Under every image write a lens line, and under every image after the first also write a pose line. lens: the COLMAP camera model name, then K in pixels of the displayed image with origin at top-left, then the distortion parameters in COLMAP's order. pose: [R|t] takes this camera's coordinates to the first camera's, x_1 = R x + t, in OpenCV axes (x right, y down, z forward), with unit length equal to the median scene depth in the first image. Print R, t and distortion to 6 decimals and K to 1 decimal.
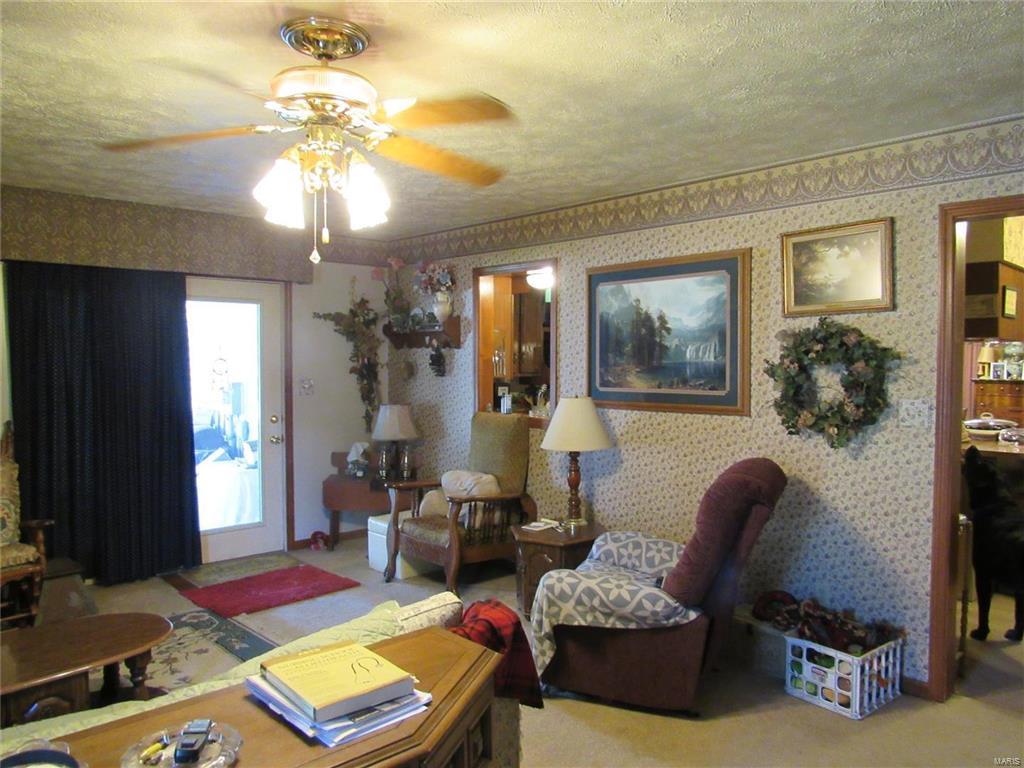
lens RADIAL K [[744.3, 0, 532.4], [0, 744.3, 382.4], [0, 0, 1]] dist [-0.081759, 0.053743]
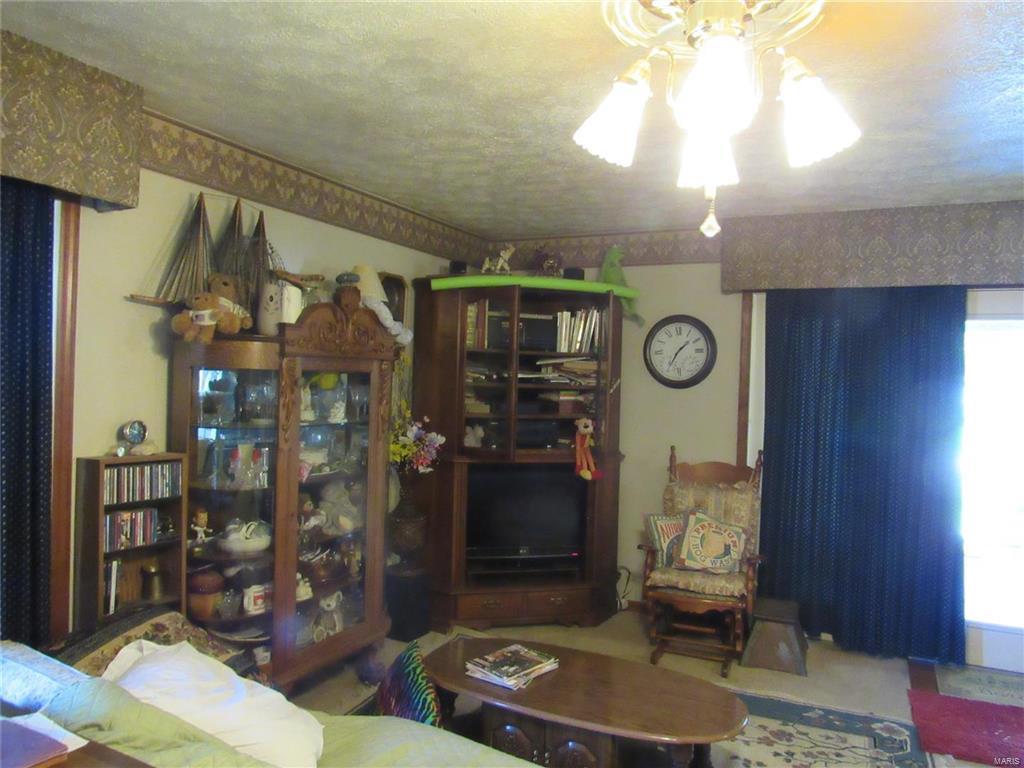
lens RADIAL K [[731.2, 0, 509.0], [0, 731.2, 384.9], [0, 0, 1]] dist [-0.029771, 0.007702]
pose [[0.329346, 0.019666, -0.944004, 0.086258], [-0.061565, 0.998103, -0.000686, -0.011478], [0.942200, 0.058343, 0.329932, 0.260878]]
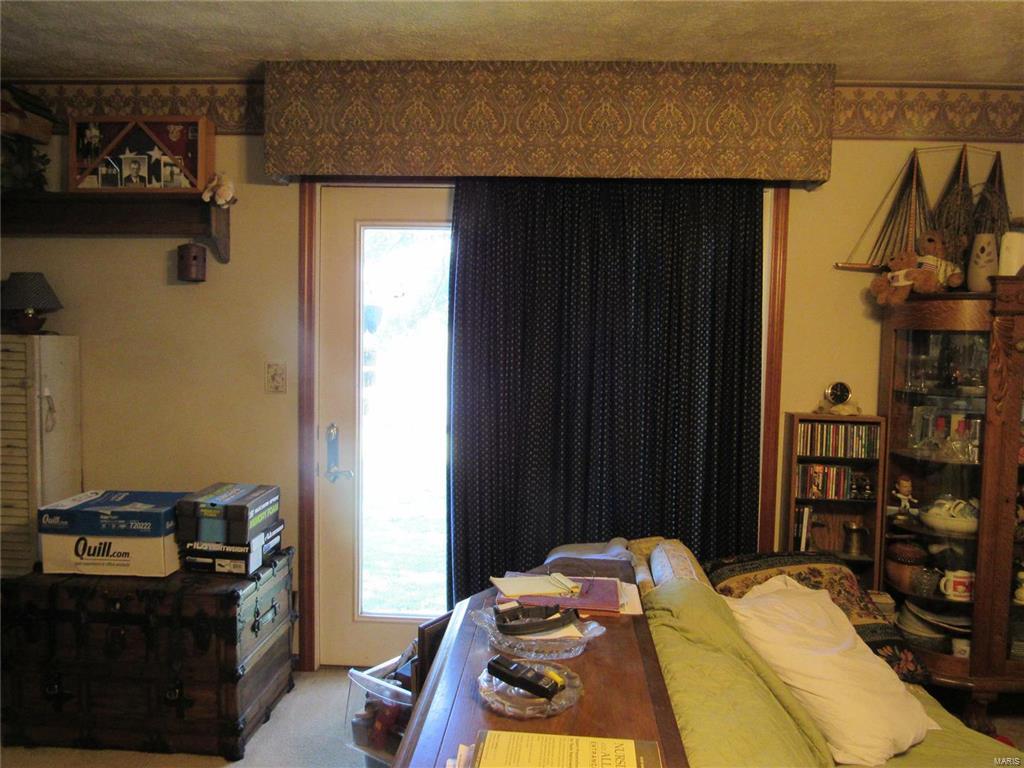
lens RADIAL K [[718.9, 0, 508.0], [0, 718.9, 386.1], [0, 0, 1]] dist [-0.028866, -0.004564]
pose [[-0.733775, 0.031675, -0.678654, 0.061172], [-0.039102, 0.995288, 0.088732, -0.005513], [0.678266, 0.091646, -0.729079, 0.399469]]
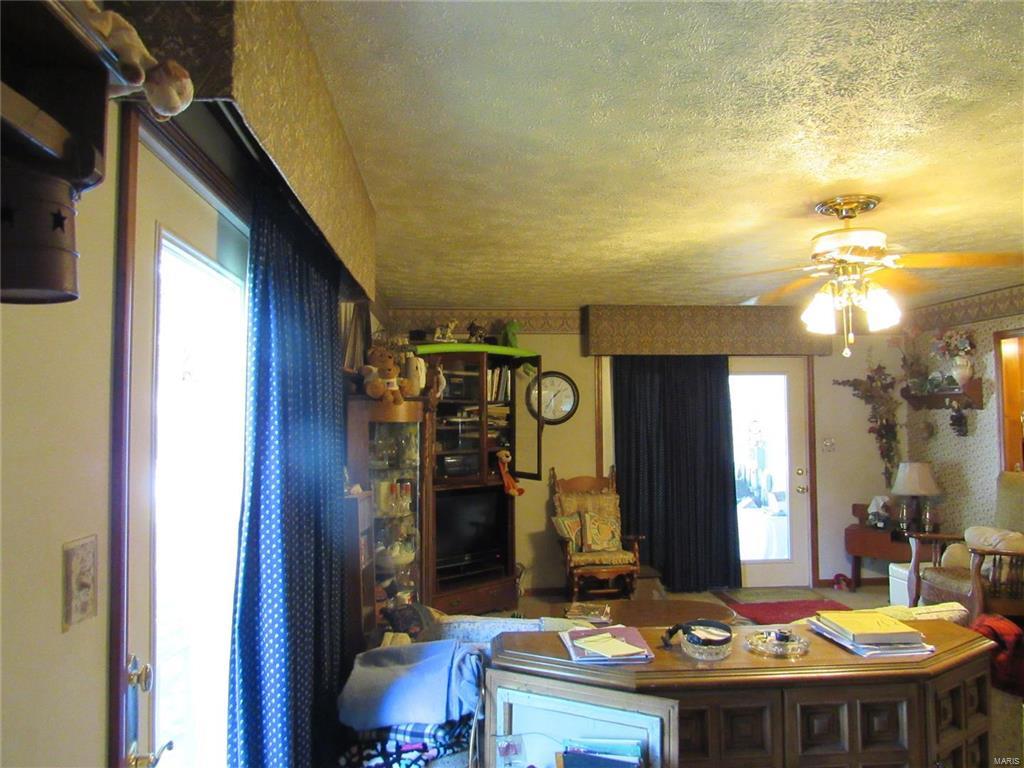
lens RADIAL K [[731.2, 0, 509.0], [0, 731.2, 384.9], [0, 0, 1]] dist [-0.029771, 0.007702]
pose [[0.766284, -0.037691, -0.641396, 0.045247], [-0.012167, 0.997248, -0.073138, 0.002126], [0.642387, 0.063848, 0.763716, -0.200995]]
